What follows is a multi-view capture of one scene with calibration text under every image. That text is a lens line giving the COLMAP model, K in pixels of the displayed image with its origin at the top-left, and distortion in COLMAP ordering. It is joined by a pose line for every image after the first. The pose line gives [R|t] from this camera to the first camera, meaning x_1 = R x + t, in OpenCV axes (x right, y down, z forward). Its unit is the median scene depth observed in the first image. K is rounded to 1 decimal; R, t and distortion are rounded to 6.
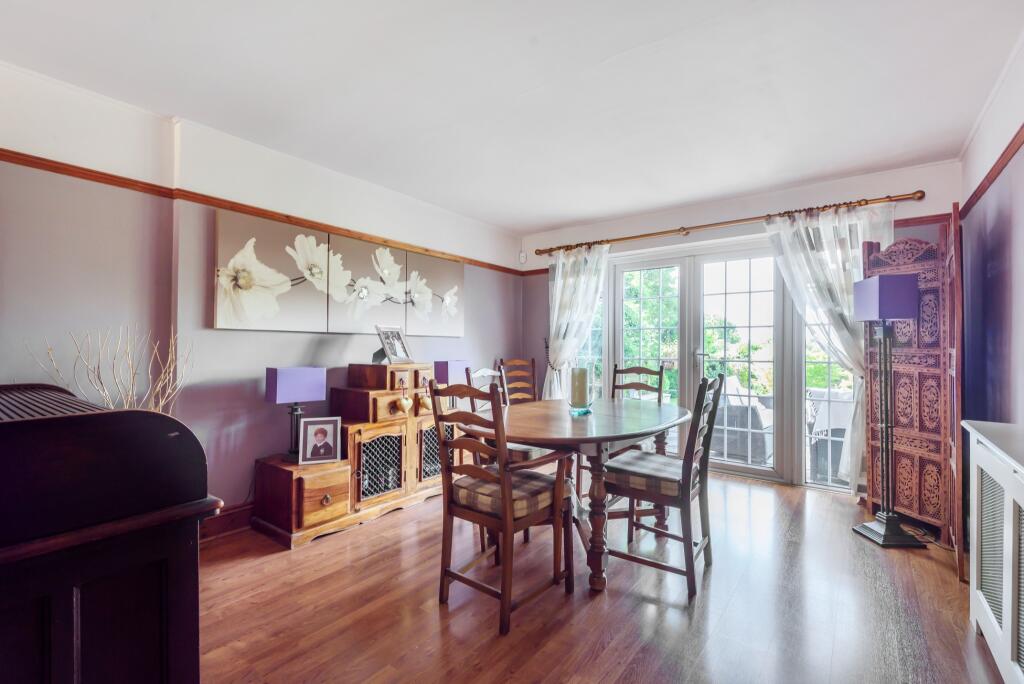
lens RADIAL K [[462.1, 0, 512.0], [0, 462.1, 342.0], [0, 0, 1]] dist [0.002410, -0.000055]
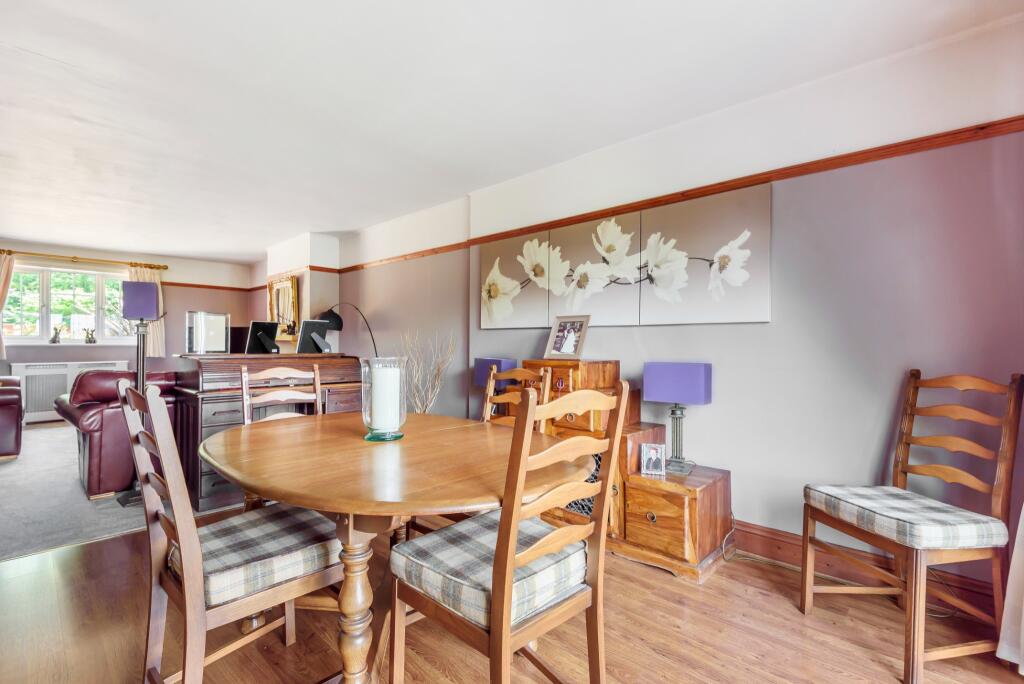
lens RADIAL K [[462.1, 0, 512.0], [0, 462.1, 342.0], [0, 0, 1]] dist [0.002410, -0.000055]
pose [[-0.130611, -0.005840, -0.991416, 0.602038], [0.011390, 0.999908, -0.007391, 0.017895], [0.991368, -0.012258, -0.130533, 1.012908]]
